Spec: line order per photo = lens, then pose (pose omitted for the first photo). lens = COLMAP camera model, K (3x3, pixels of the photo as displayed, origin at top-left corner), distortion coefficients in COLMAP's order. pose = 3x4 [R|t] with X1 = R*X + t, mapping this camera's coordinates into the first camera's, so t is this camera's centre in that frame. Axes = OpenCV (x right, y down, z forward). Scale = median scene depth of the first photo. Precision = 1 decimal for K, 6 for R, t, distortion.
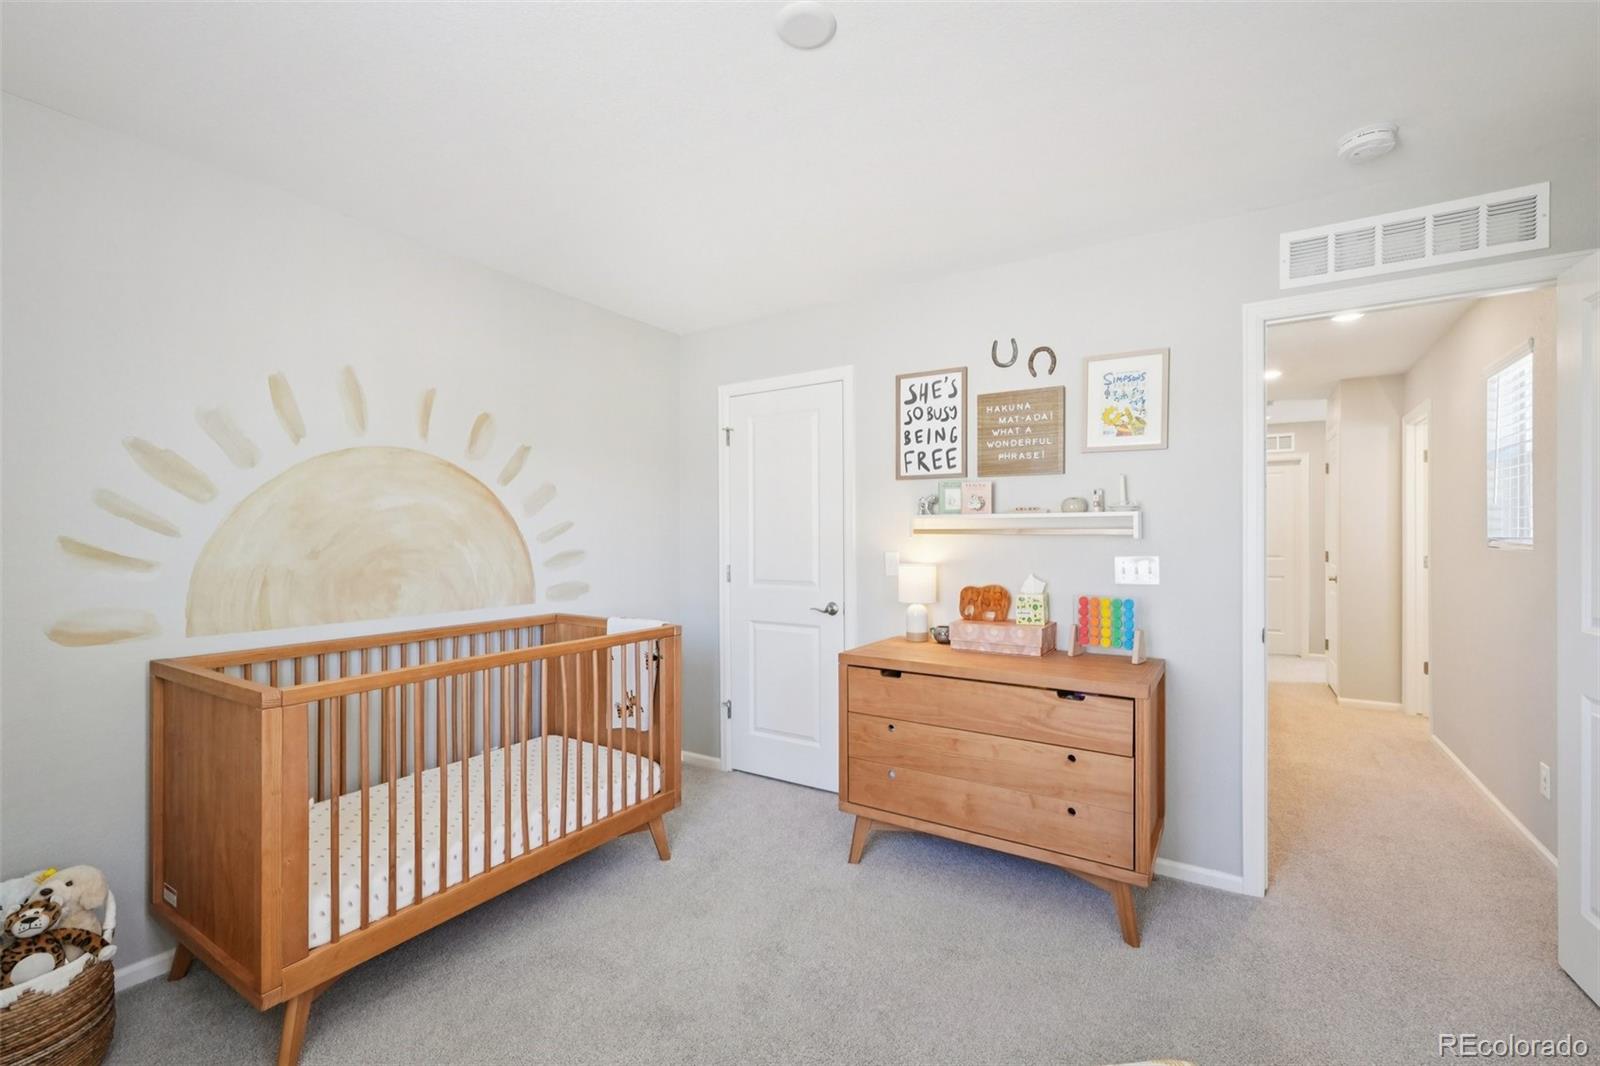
lens RADIAL K [[681.2, 0, 802.3], [0, 681.2, 534.5], [0, 0, 1]] dist [0.001956, 0.000713]
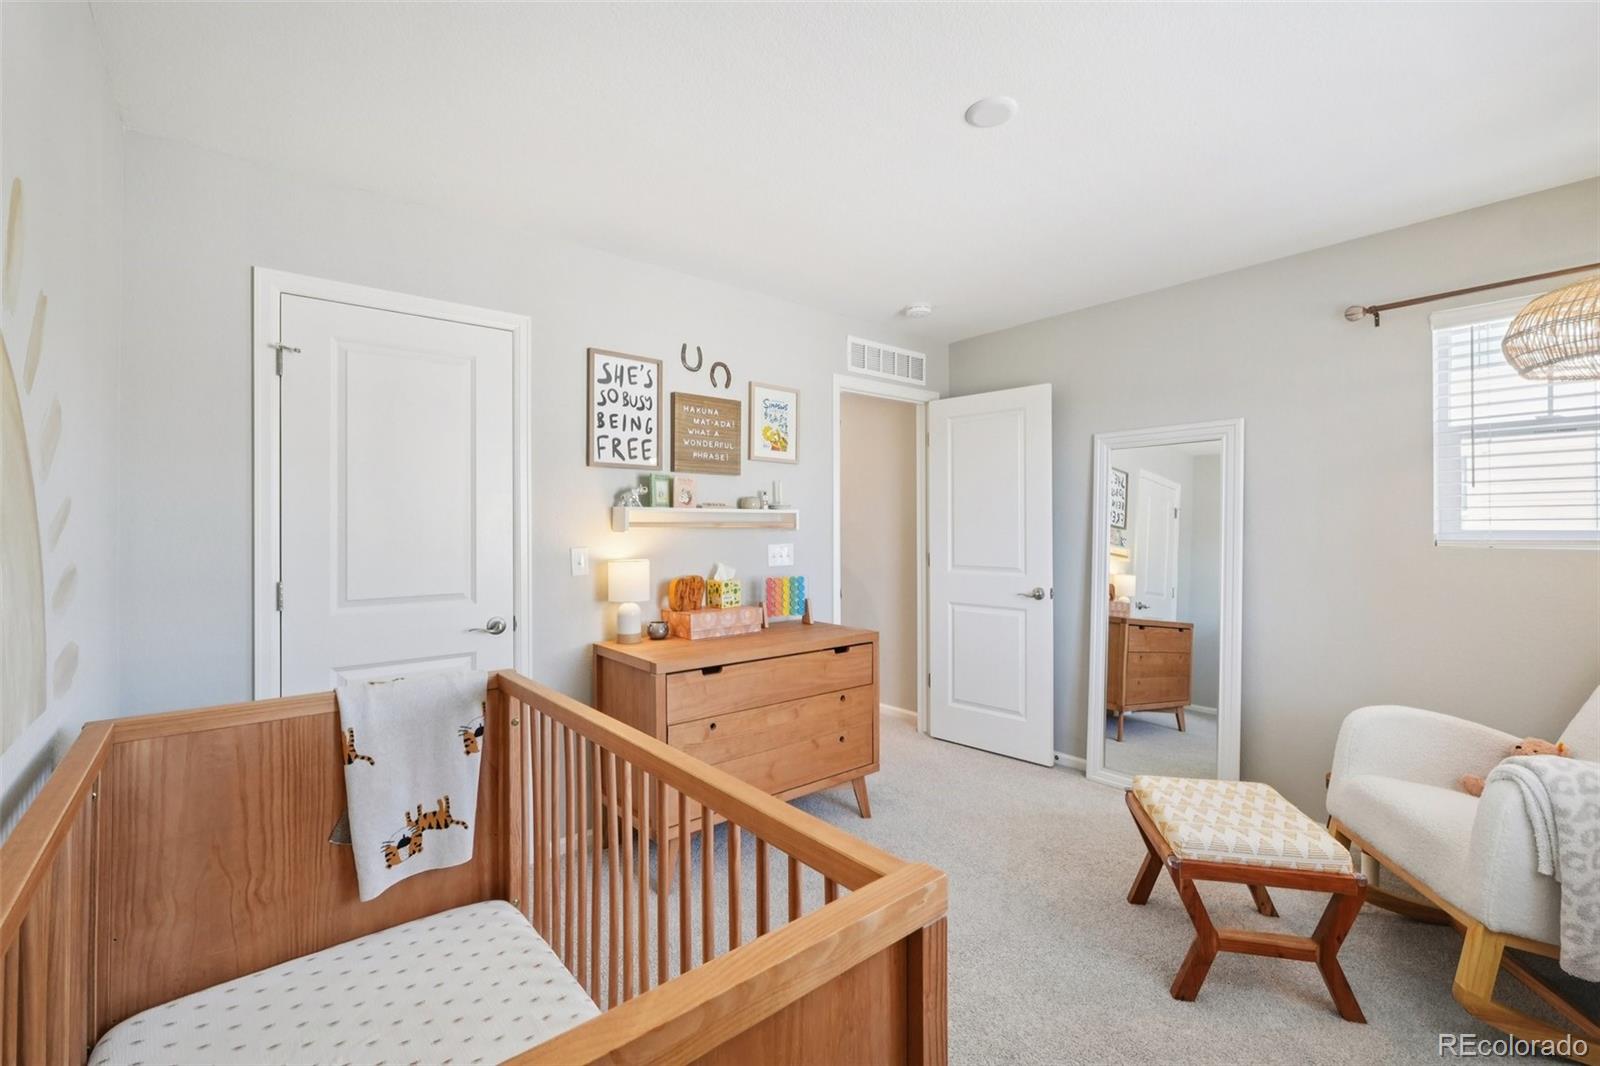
lens RADIAL K [[680.4, 0, 798.9], [0, 680.4, 522.6], [0, 0, 1]] dist [-0.000094, 0.000113]
pose [[0.309722, 0.007766, 0.950795, -0.642346], [0.006269, 0.999928, -0.010210, 0.003883], [-0.950806, 0.009122, 0.309651, 0.495235]]
